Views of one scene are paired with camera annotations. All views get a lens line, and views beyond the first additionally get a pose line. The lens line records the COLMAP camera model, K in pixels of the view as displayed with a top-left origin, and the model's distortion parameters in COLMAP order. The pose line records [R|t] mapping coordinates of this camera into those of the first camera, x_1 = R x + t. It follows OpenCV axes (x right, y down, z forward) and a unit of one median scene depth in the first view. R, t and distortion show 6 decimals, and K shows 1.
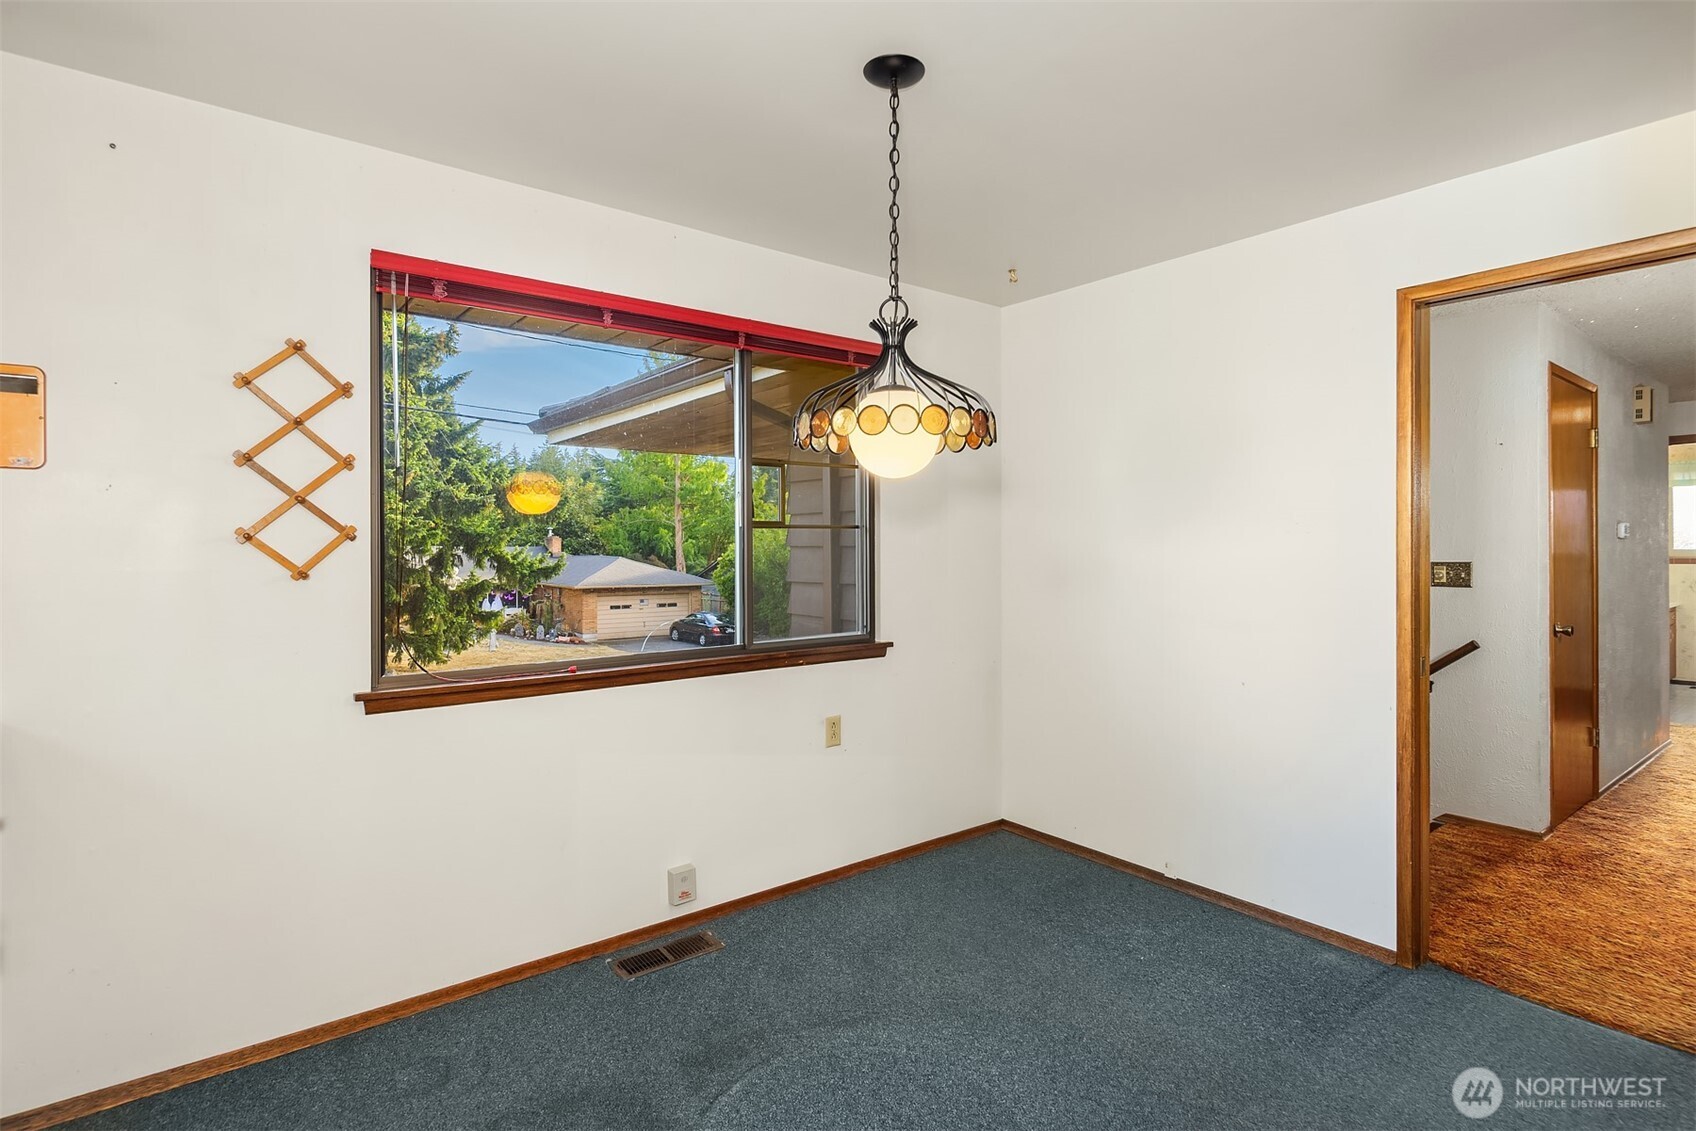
lens RADIAL K [[848.4, 0, 847.8], [0, 848.4, 546.7], [0, 0, 1]] dist [0.000650, -0.000573]
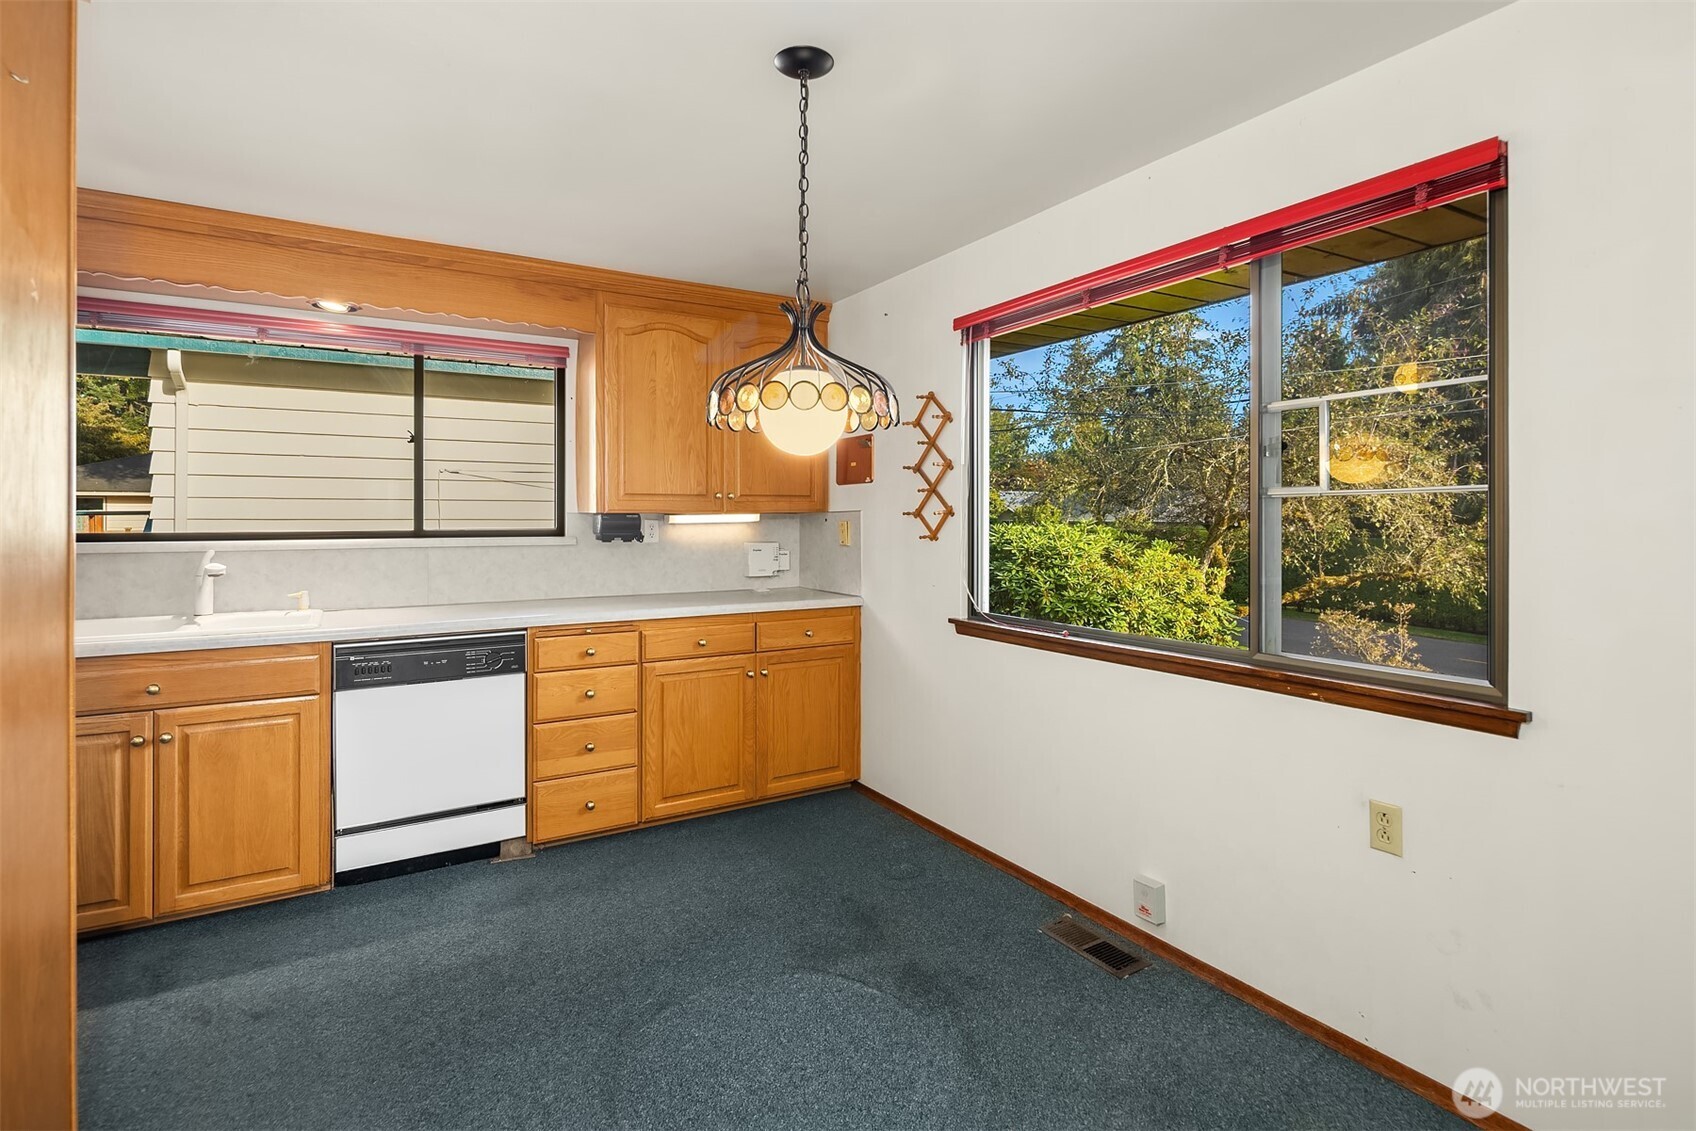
lens RADIAL K [[822.7, 0, 852.3], [0, 822.7, 508.0], [0, 0, 1]] dist [-0.001484, -0.000638]
pose [[-0.123506, -0.010184, -0.992292, 0.839368], [-0.000217, 0.999948, -0.010235, -0.007186], [0.992344, -0.001049, -0.123501, 0.944308]]
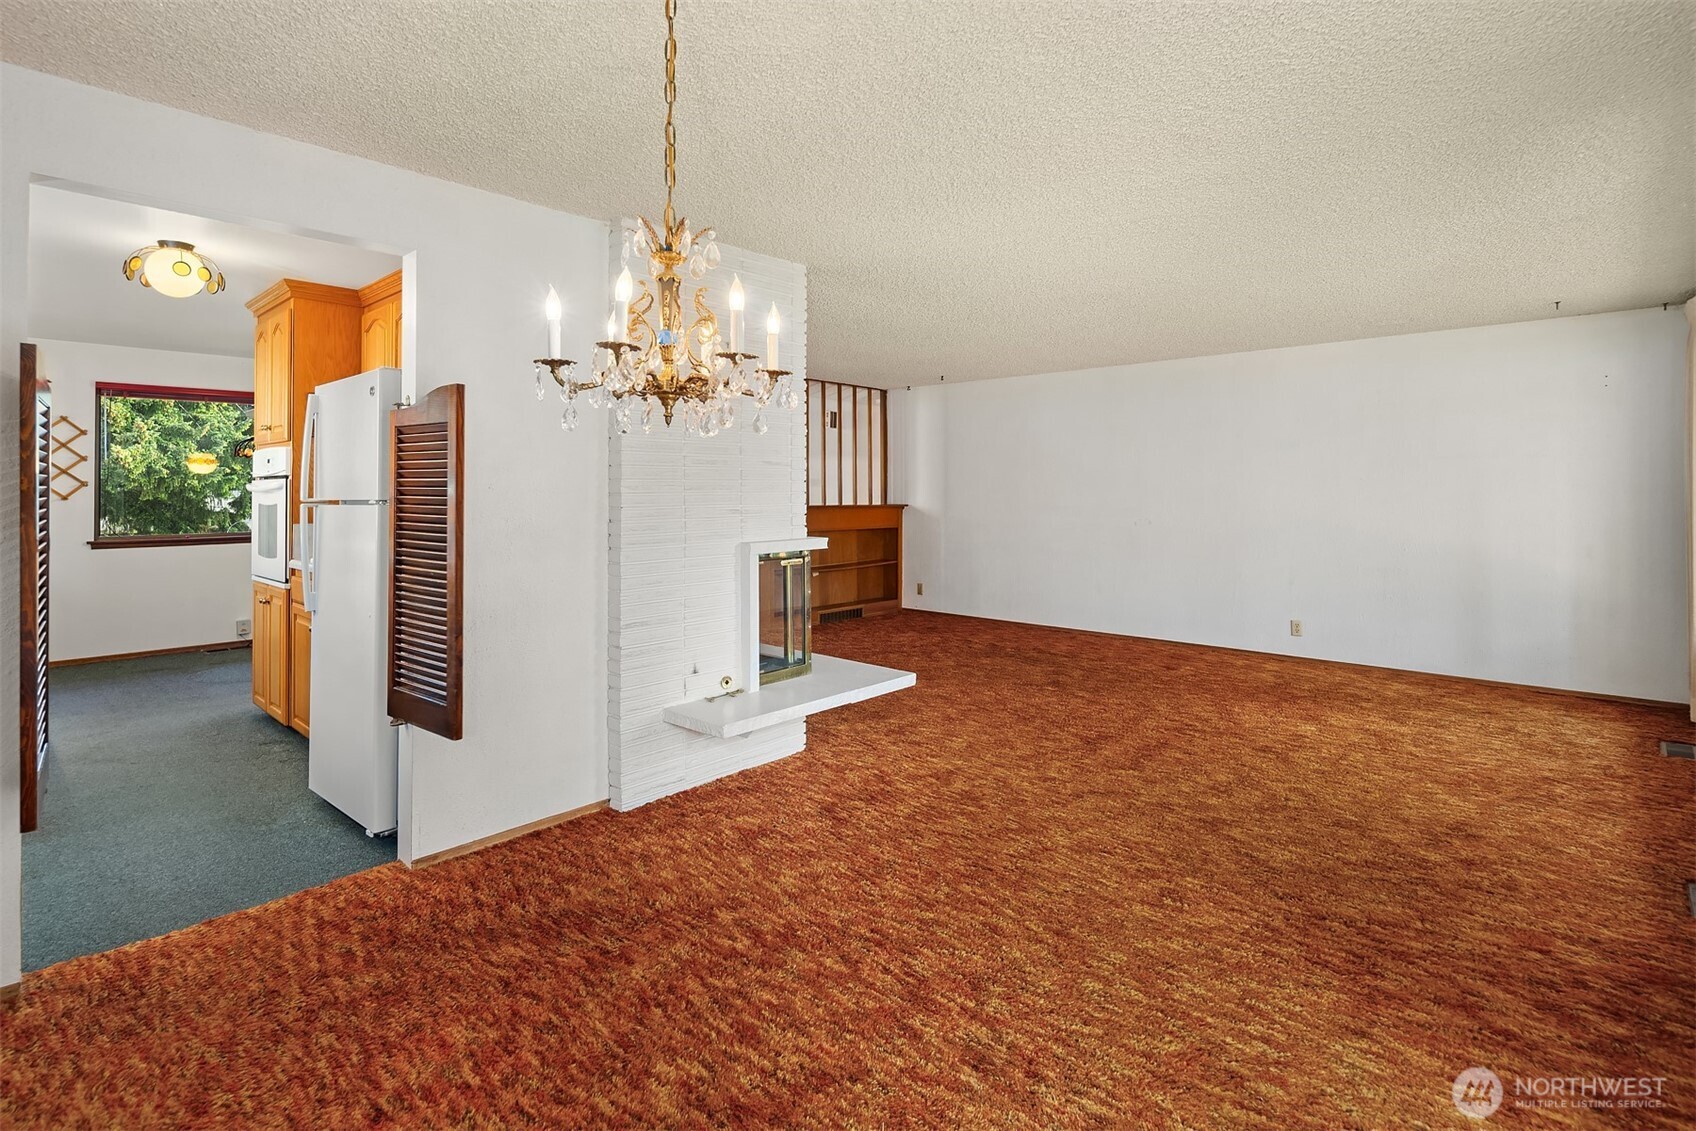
lens RADIAL K [[826.1, 0, 855.0], [0, 826.1, 483.4], [0, 0, 1]] dist [-0.000671, -0.000728]
pose [[0.986531, 0.002059, 0.163559, 1.366788], [-0.000479, 0.999953, -0.009699, 0.007039], [-0.163571, 0.009491, 0.986486, -1.948960]]
